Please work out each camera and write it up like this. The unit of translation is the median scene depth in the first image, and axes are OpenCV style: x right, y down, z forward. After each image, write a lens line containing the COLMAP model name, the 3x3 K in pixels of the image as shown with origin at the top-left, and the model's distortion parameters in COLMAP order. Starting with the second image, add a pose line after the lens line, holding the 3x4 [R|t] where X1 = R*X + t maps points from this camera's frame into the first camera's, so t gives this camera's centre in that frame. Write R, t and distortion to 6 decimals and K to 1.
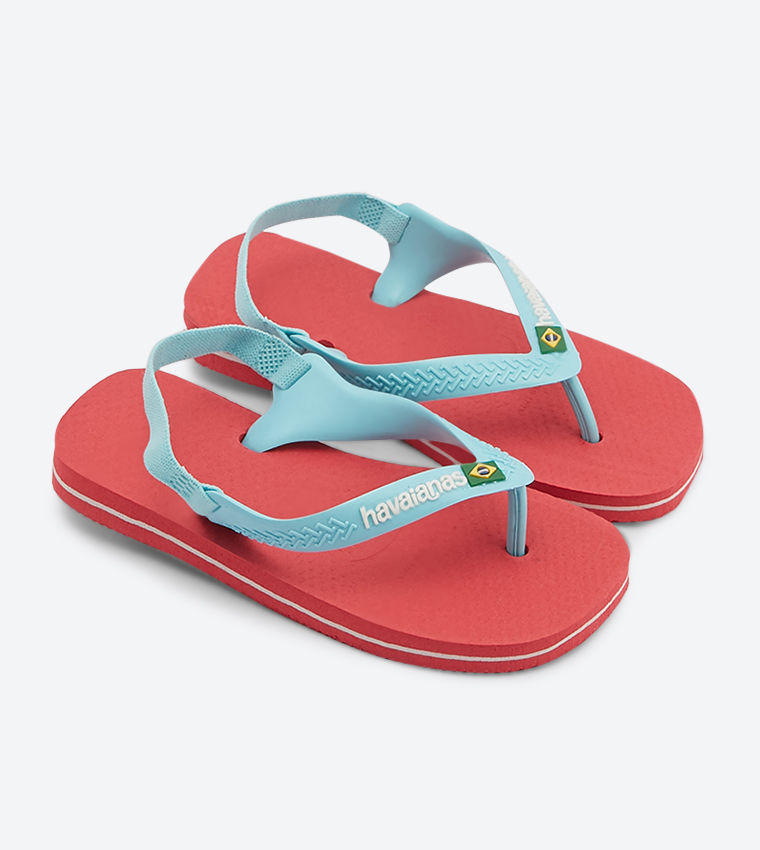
lens RADIAL K [[1564.5, 0, 380.1], [0, 1564.5, 424.9], [0, 0, 1]] dist [-0.178249, 0.000000]
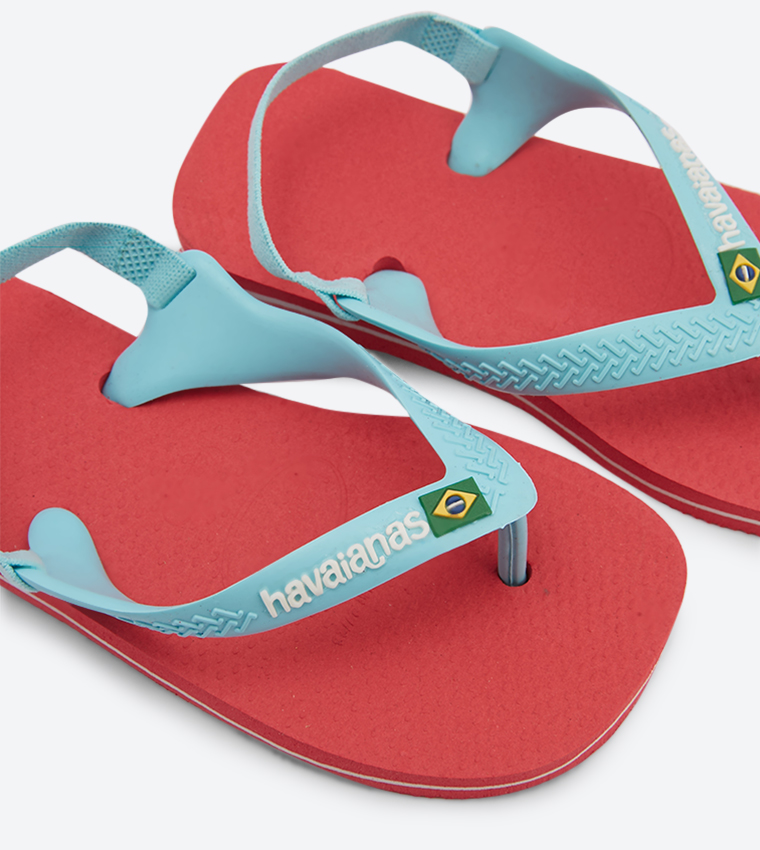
lens RADIAL K [[1564.5, 0, 380.2], [0, 1564.5, 424.9], [0, 0, 1]] dist [-0.178249, 0.000000]
pose [[0.998612, -0.050599, -0.014607, 0.046944], [0.052658, 0.963815, 0.261319, -0.167953], [0.000856, -0.261726, 0.965142, 0.405039]]
